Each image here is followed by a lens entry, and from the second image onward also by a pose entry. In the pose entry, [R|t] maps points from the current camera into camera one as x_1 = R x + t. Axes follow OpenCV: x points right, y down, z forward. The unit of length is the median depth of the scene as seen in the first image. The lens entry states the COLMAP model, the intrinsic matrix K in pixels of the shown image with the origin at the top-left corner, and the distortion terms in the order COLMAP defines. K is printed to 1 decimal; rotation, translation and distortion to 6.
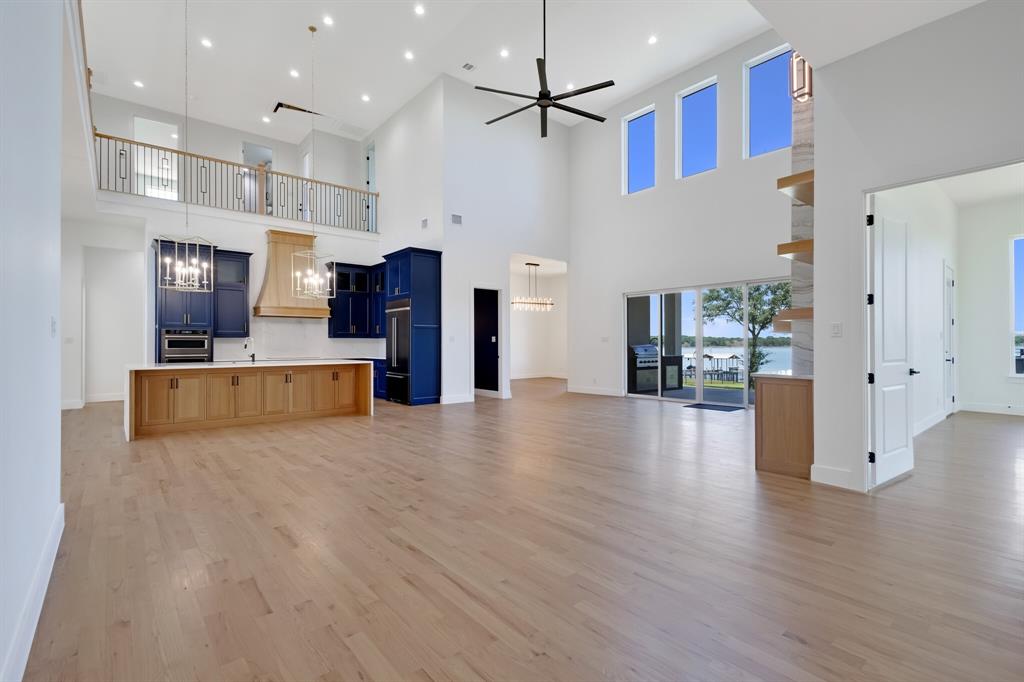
lens RADIAL K [[472.7, 0, 512.0], [0, 472.7, 341.0], [0, 0, 1]] dist [0.005518, -0.000991]
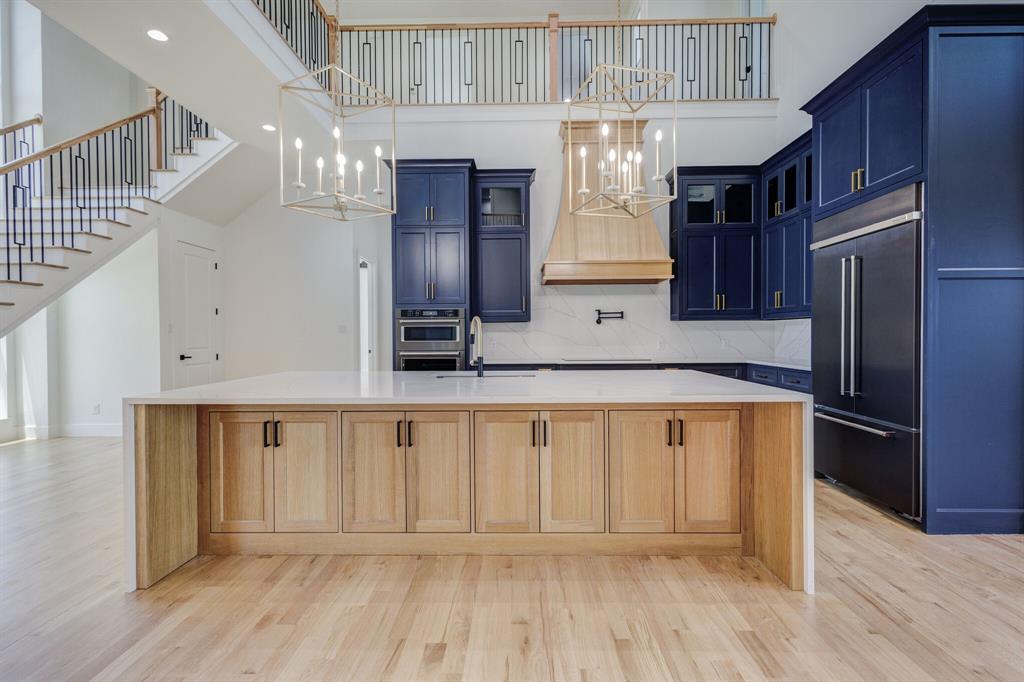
lens RADIAL K [[479.9, 0, 514.0], [0, 479.9, 340.3], [0, 0, 1]] dist [0.007458, 0.000318]
pose [[0.757673, 0.005485, -0.652611, -0.209950], [0.009955, 0.999751, 0.019960, 0.003349], [0.652559, -0.021620, 0.757430, 0.586821]]
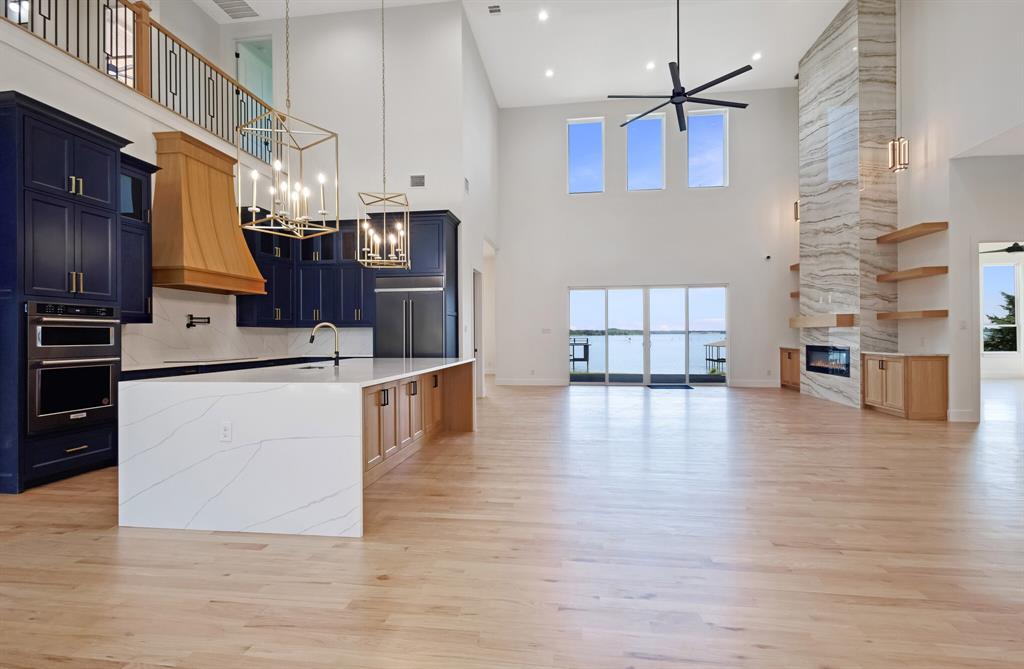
lens RADIAL K [[474.7, 0, 517.6], [0, 474.7, 331.8], [0, 0, 1]] dist [0.022694, -0.012458]
pose [[0.733104, 0.002093, 0.680113, -0.654776], [0.001018, 0.999991, -0.004175, 0.003952], [-0.680116, 0.003753, 0.733095, 0.347746]]
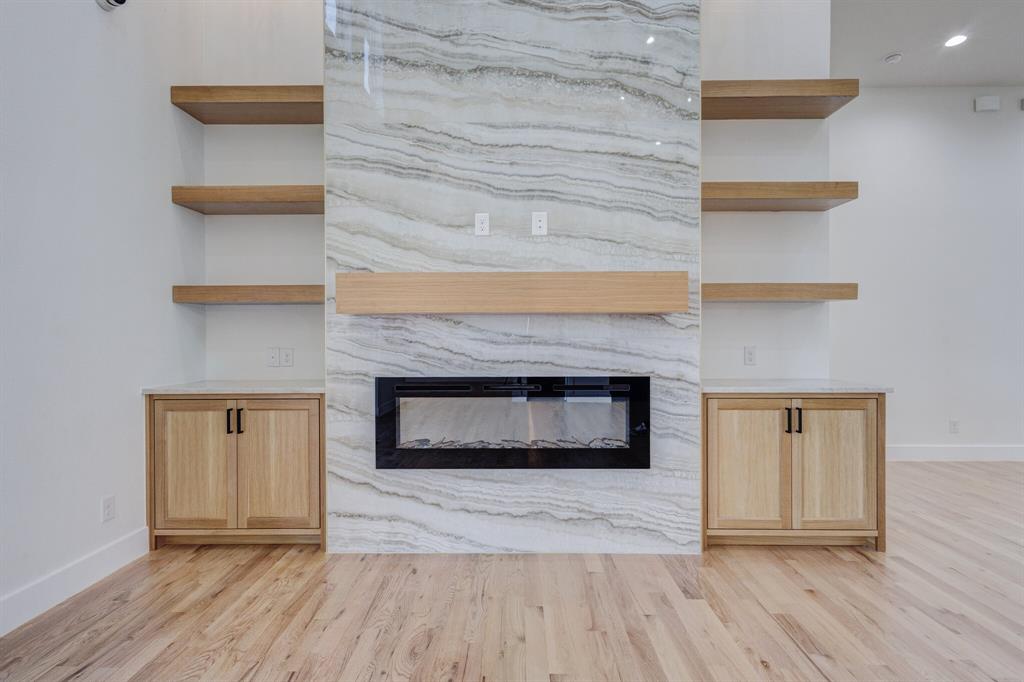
lens RADIAL K [[472.1, 0, 508.5], [0, 472.1, 339.7], [0, 0, 1]] dist [0.003028, 0.000128]
pose [[-0.757168, -0.002433, 0.653216, 0.271818], [-0.001367, 0.999997, 0.002141, 0.006079], [-0.653219, 0.000728, -0.757169, 0.853352]]
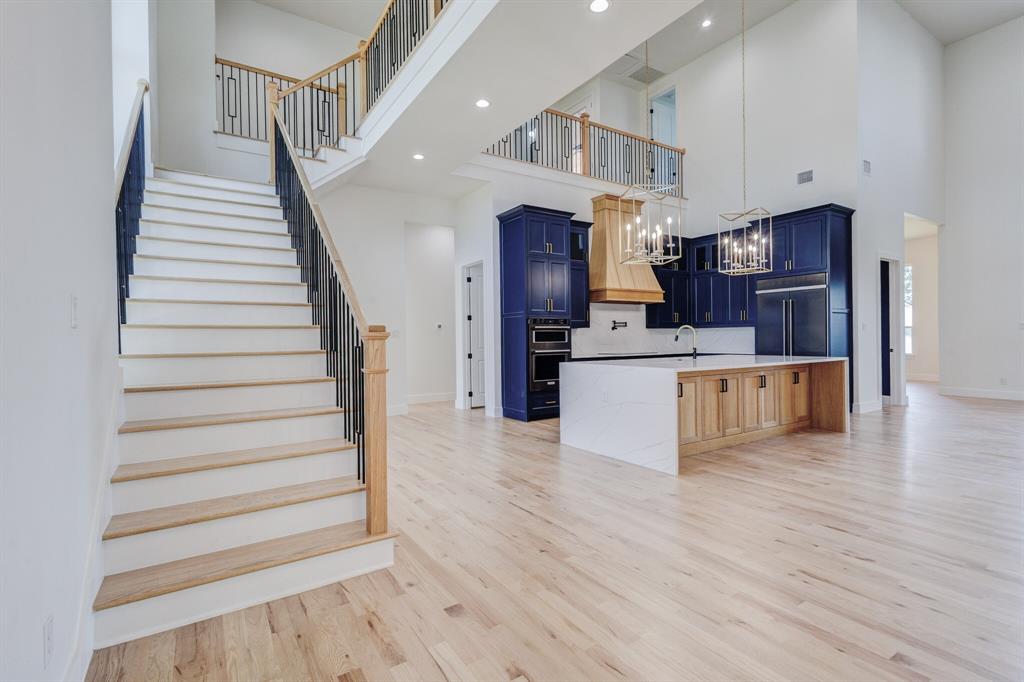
lens RADIAL K [[481.2, 0, 517.0], [0, 481.2, 341.5], [0, 0, 1]] dist [-0.000883, 0.000019]
pose [[0.992704, -0.009752, -0.120181, -0.612206], [0.011518, 0.999836, 0.014009, 0.002294], [0.120024, -0.015292, 0.992653, 0.184176]]
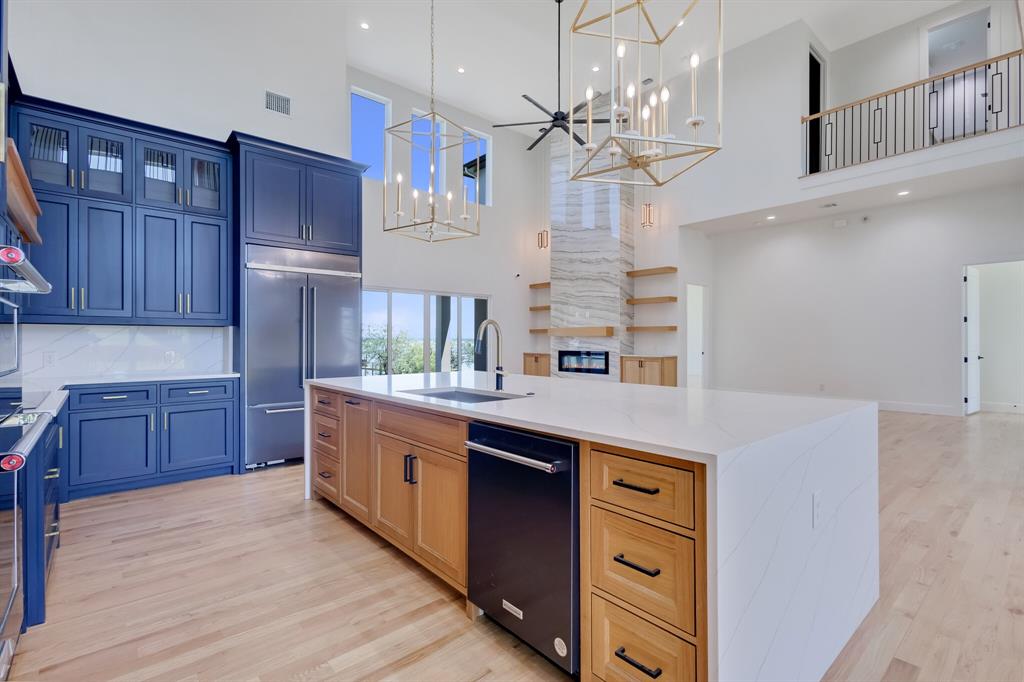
lens RADIAL K [[472.1, 0, 508.5], [0, 472.1, 339.7], [0, 0, 1]] dist [0.003028, 0.000128]
pose [[-0.007350, 0.002766, 0.999969, -0.760862], [-0.007539, 0.999968, -0.002821, 0.005316], [-0.999945, -0.007559, -0.007329, 0.832556]]
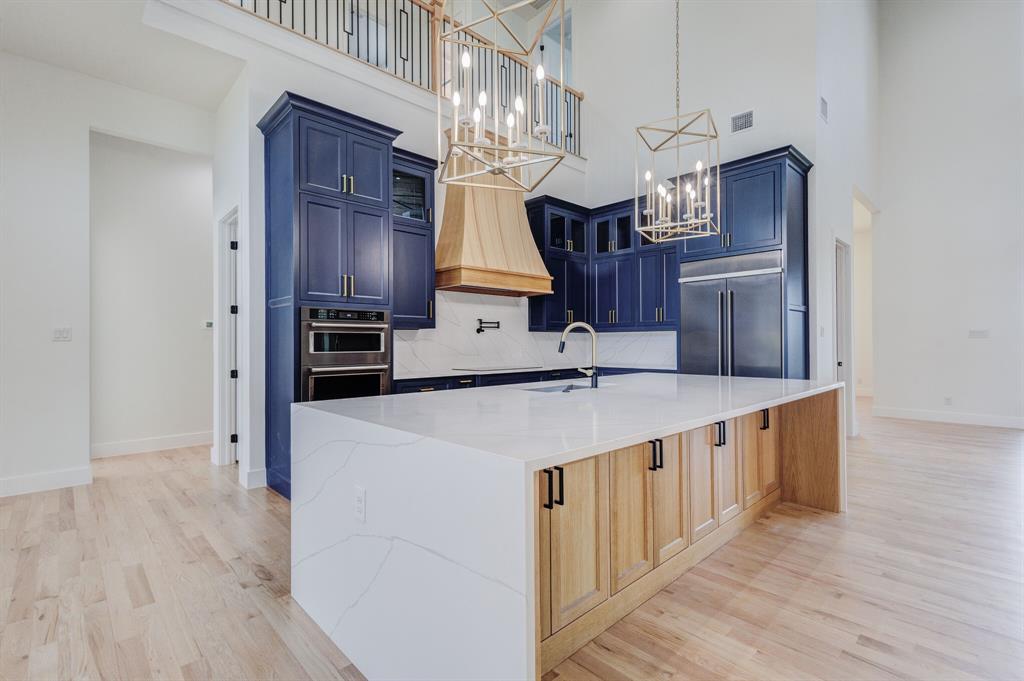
lens RADIAL K [[470.6, 0, 519.4], [0, 470.6, 340.8], [0, 0, 1]] dist [0.000658, -0.000093]
pose [[0.997147, -0.002320, 0.075453, -0.532138], [0.002120, 0.999994, 0.002730, 0.003877], [-0.075459, -0.002562, 0.997146, 0.522129]]
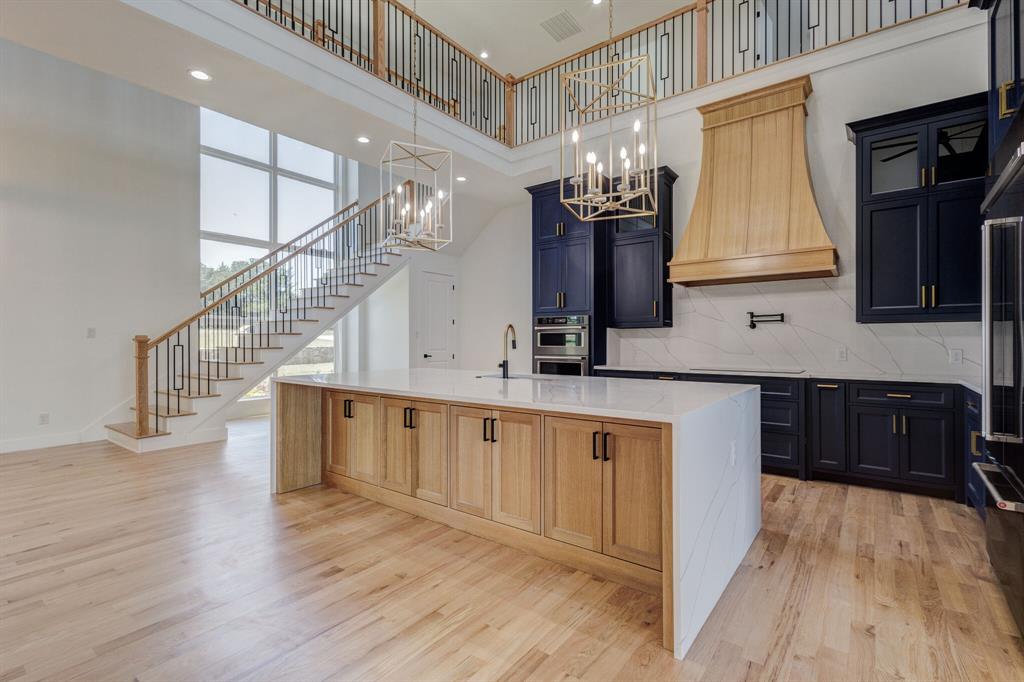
lens RADIAL K [[472.1, 0, 508.5], [0, 472.1, 339.7], [0, 0, 1]] dist [0.003028, 0.000128]
pose [[0.216406, 0.000197, -0.976304, -0.079405], [0.009574, 0.999951, 0.002323, 0.004190], [0.976257, -0.009850, 0.216393, 0.754789]]
